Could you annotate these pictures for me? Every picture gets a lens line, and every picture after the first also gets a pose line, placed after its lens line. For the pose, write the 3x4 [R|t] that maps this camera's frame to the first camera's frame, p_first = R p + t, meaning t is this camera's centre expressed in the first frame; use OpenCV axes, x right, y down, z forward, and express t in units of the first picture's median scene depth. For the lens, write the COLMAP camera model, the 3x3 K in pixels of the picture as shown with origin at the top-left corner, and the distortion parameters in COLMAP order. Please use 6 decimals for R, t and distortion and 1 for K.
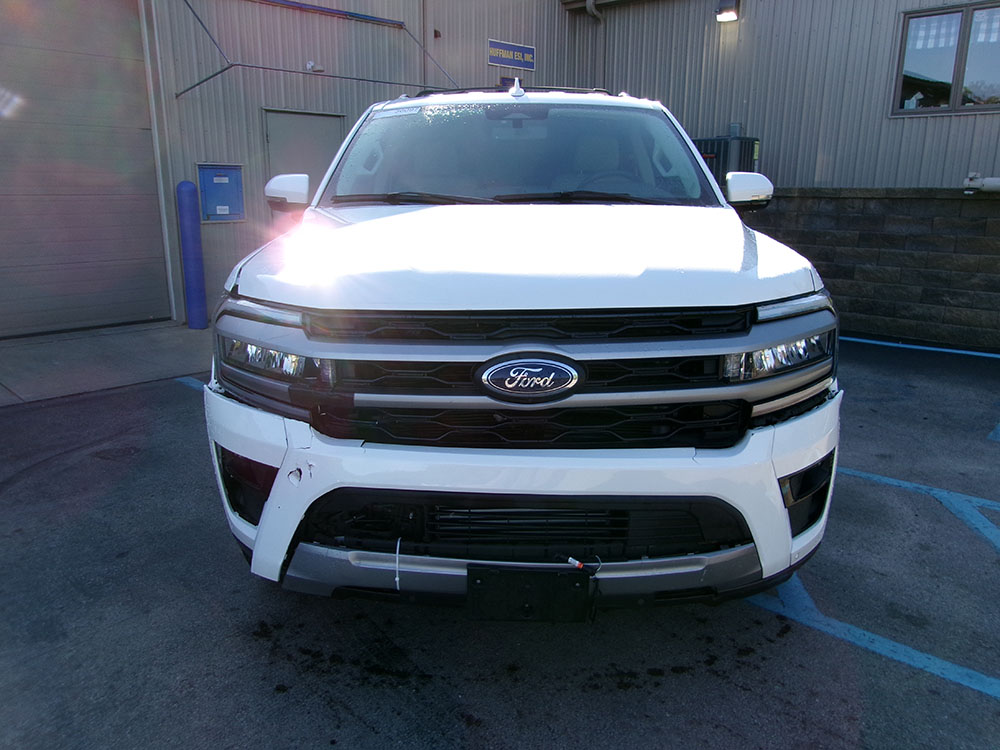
lens RADIAL K [[775.6, 0, 495.7], [0, 775.6, 392.3], [0, 0, 1]] dist [-0.004364, 0.000734]
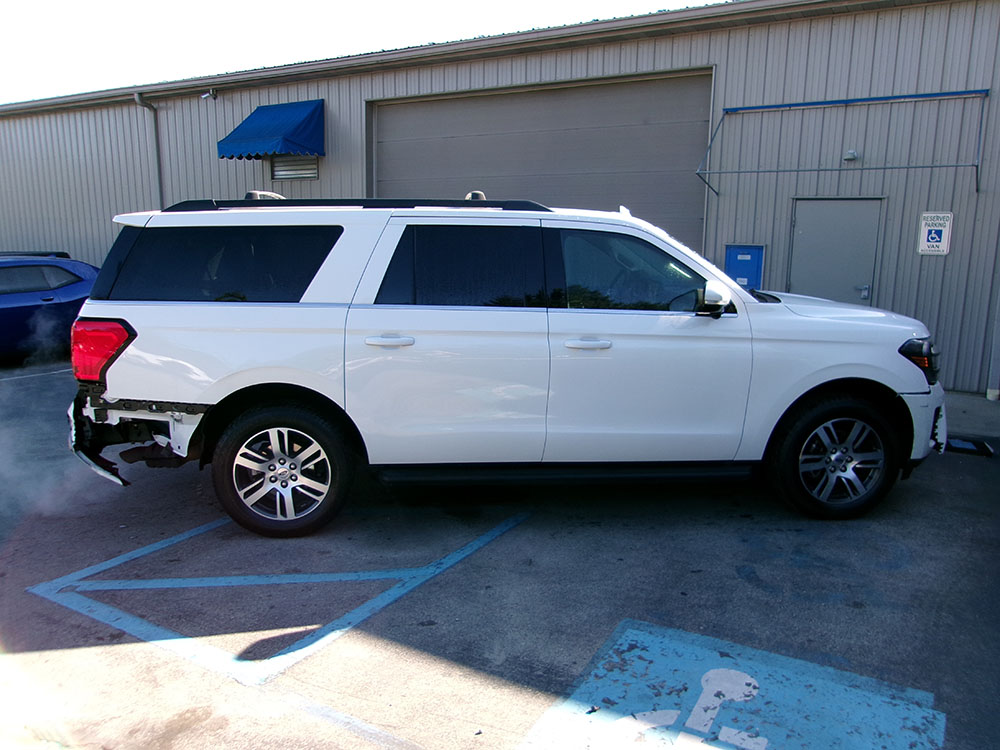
lens RADIAL K [[797.6, 0, 500.0], [0, 797.6, 375.0], [0, 0, 1]] dist [-0.005213, 0.015989]
pose [[0.216488, 0.178430, -0.959842, 1.917279], [-0.260355, 0.958104, 0.119385, -0.350497], [0.940929, 0.224054, 0.253873, 0.863845]]
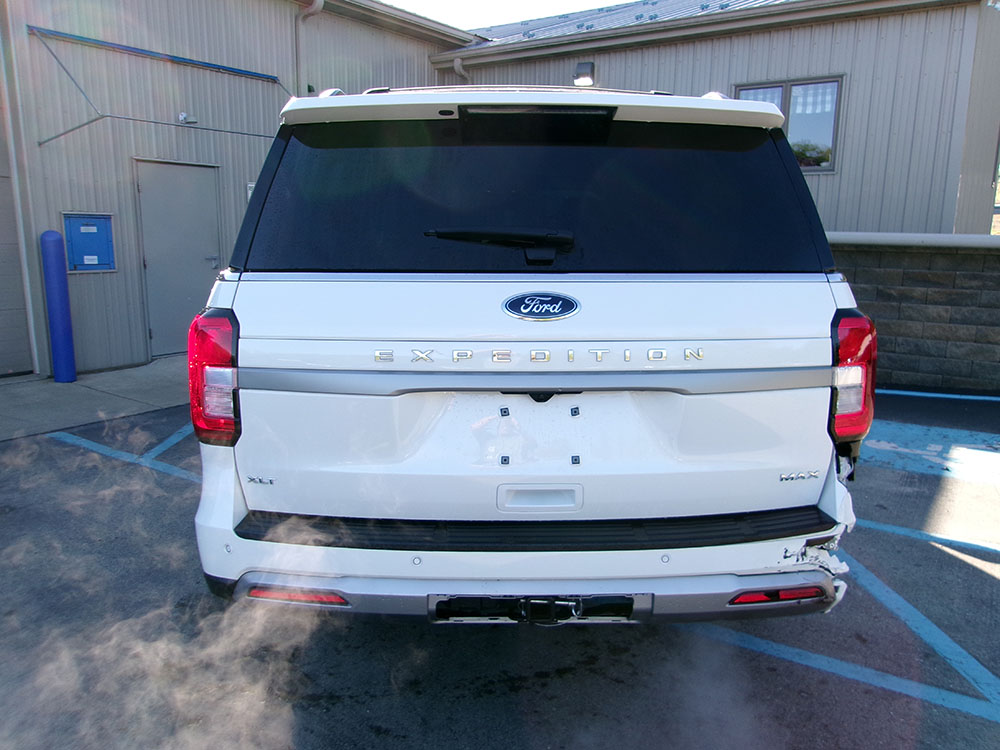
lens RADIAL K [[782.6, 0, 502.0], [0, 782.6, 388.6], [0, 0, 1]] dist [-0.001956, 0.000320]
pose [[0.986077, -0.029475, 0.163659, -0.018977], [0.039185, 0.997638, -0.056424, 0.005342], [-0.161609, 0.062052, 0.984902, -0.103078]]
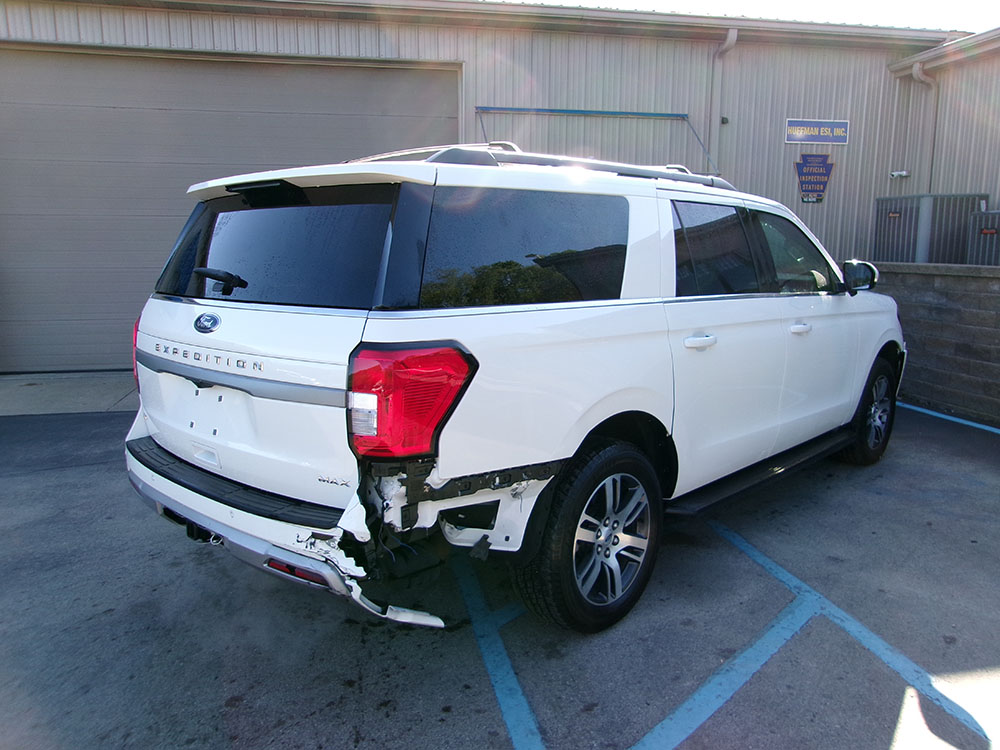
lens RADIAL K [[789.3, 0, 504.4], [0, 789.3, 389.6], [0, 0, 1]] dist [0.003336, 0.003675]
pose [[0.820655, 0.101635, -0.562312, 0.917422], [-0.148593, 0.988158, -0.038257, -0.033818], [0.551765, 0.114952, 0.826040, -0.052986]]
